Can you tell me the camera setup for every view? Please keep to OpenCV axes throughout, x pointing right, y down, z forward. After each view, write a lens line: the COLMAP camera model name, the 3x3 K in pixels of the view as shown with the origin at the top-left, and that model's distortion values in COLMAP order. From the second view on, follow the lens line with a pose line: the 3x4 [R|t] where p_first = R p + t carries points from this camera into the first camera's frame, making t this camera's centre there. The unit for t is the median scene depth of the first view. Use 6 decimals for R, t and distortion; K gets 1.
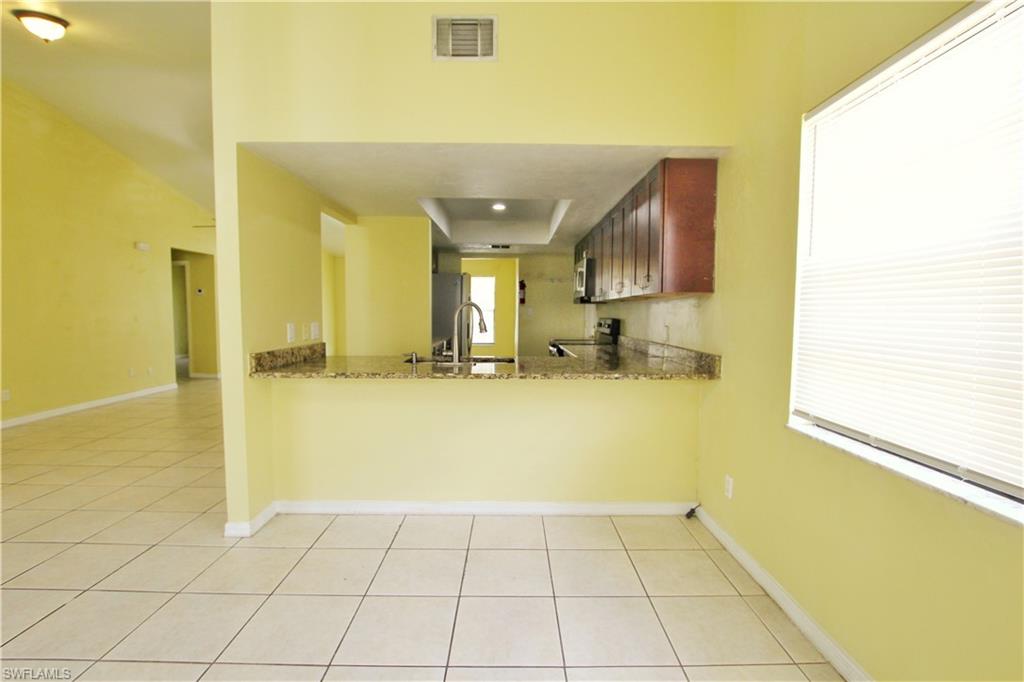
lens RADIAL K [[474.7, 0, 513.3], [0, 474.7, 345.8], [0, 0, 1]] dist [-0.032084, 0.004736]
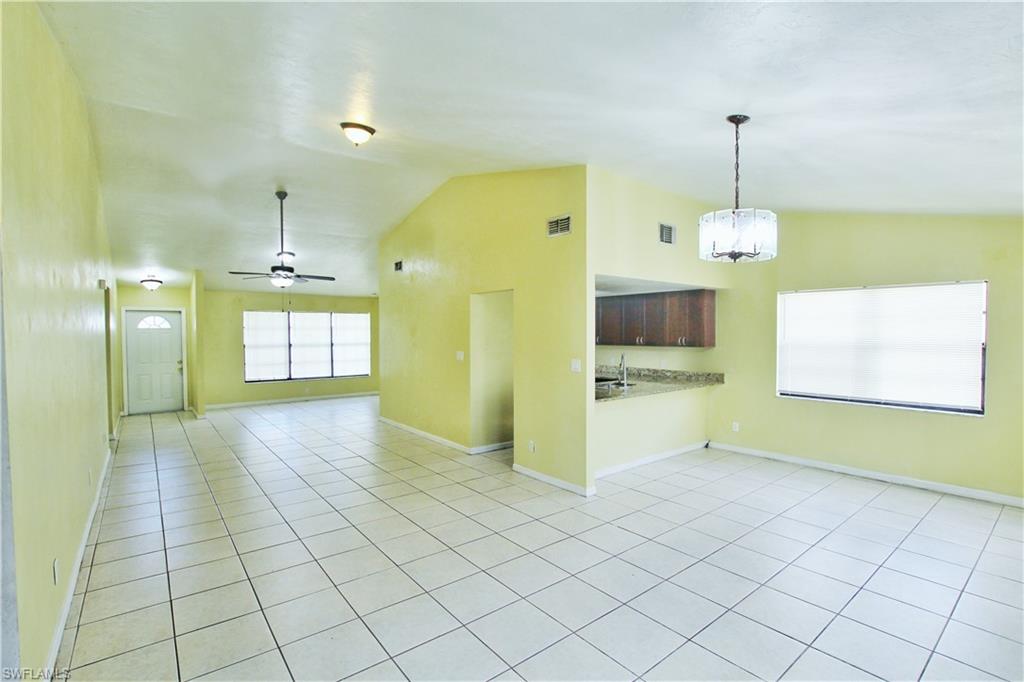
lens RADIAL K [[474.7, 0, 513.3], [0, 474.7, 345.8], [0, 0, 1]] dist [-0.032084, 0.004736]
pose [[0.788137, -0.028537, 0.614839, -1.467558], [0.052843, 0.998374, -0.021398, -0.098003], [-0.613228, 0.049354, 0.788363, -0.184082]]
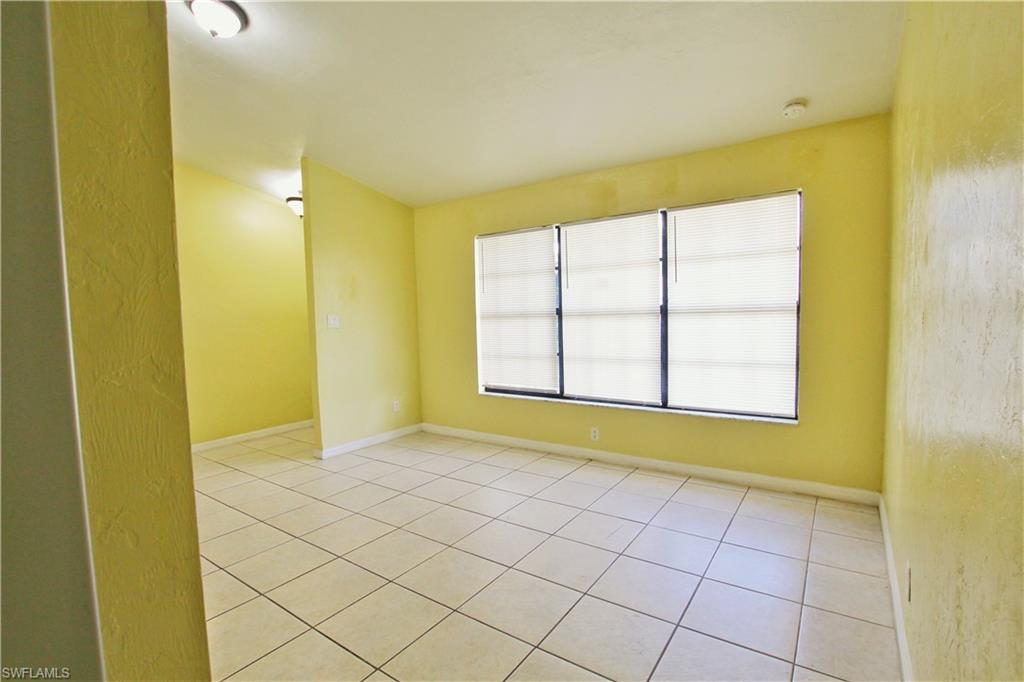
lens RADIAL K [[479.5, 0, 536.9], [0, 479.5, 340.9], [0, 0, 1]] dist [0.109867, 0.000188]
pose [[0.817535, 0.005150, -0.575856, 0.017217], [-0.007910, 0.999966, -0.002287, -0.171246], [0.575825, 0.006424, 0.817548, 2.171086]]
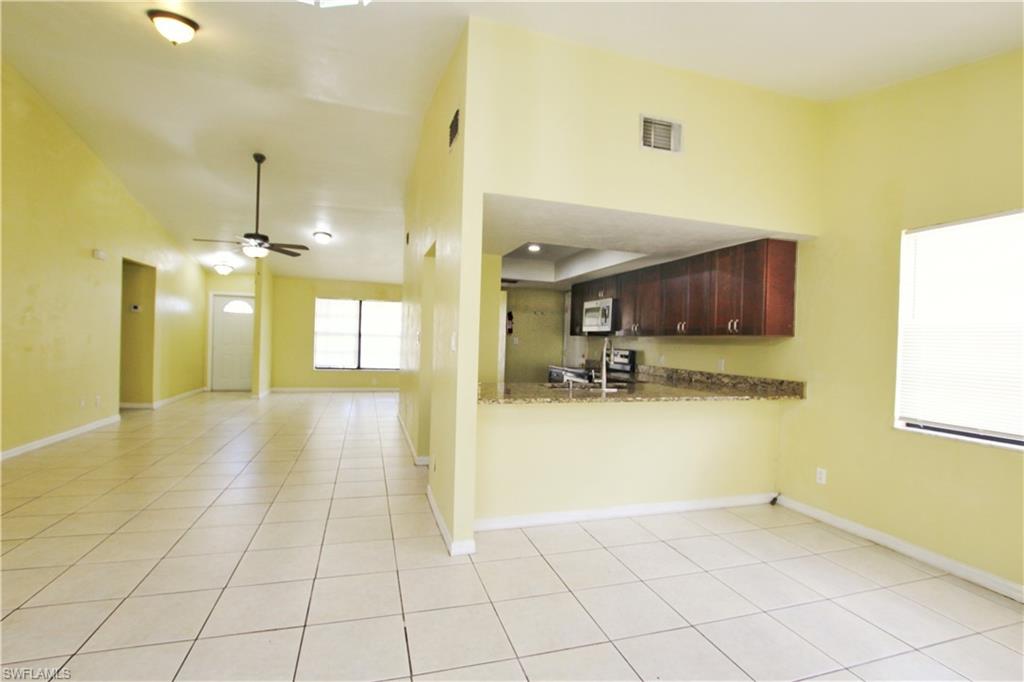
lens RADIAL K [[474.7, 0, 513.3], [0, 474.7, 345.8], [0, 0, 1]] dist [-0.032084, 0.004736]
pose [[0.957275, 0.019131, 0.288546, -0.621714], [-0.003804, 0.998556, -0.053586, -0.006446], [-0.289154, 0.050199, 0.955965, -0.063005]]
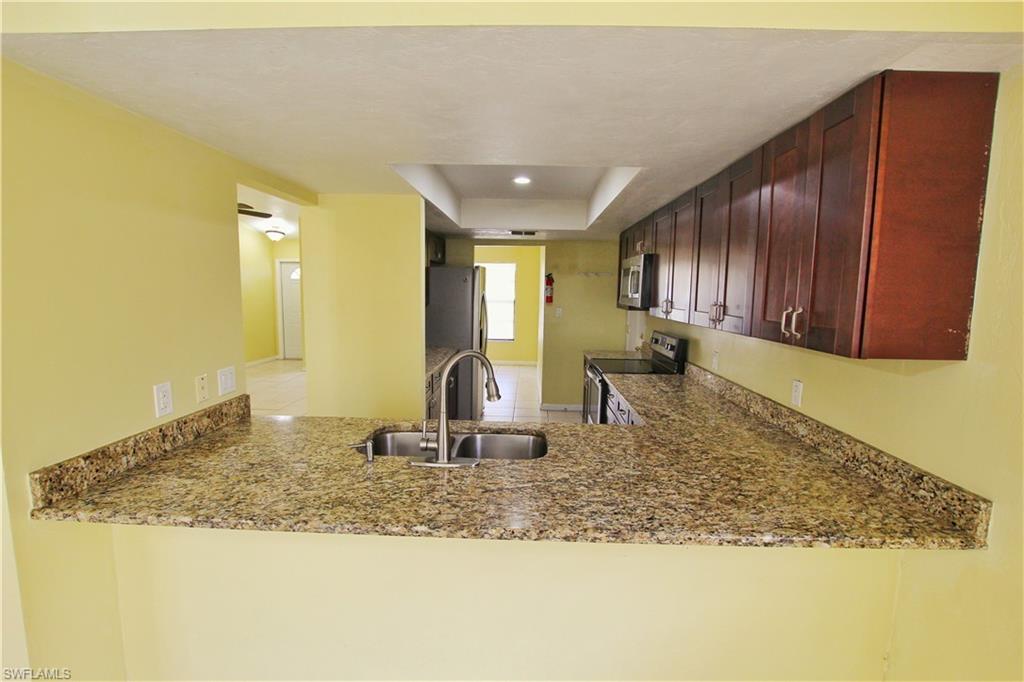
lens RADIAL K [[474.7, 0, 513.3], [0, 474.7, 345.8], [0, 0, 1]] dist [-0.032084, 0.004736]
pose [[0.999022, 0.014417, -0.041788, -0.015707], [-0.012410, 0.998775, 0.047910, -0.117250], [0.042428, -0.047345, 0.997977, 0.415151]]
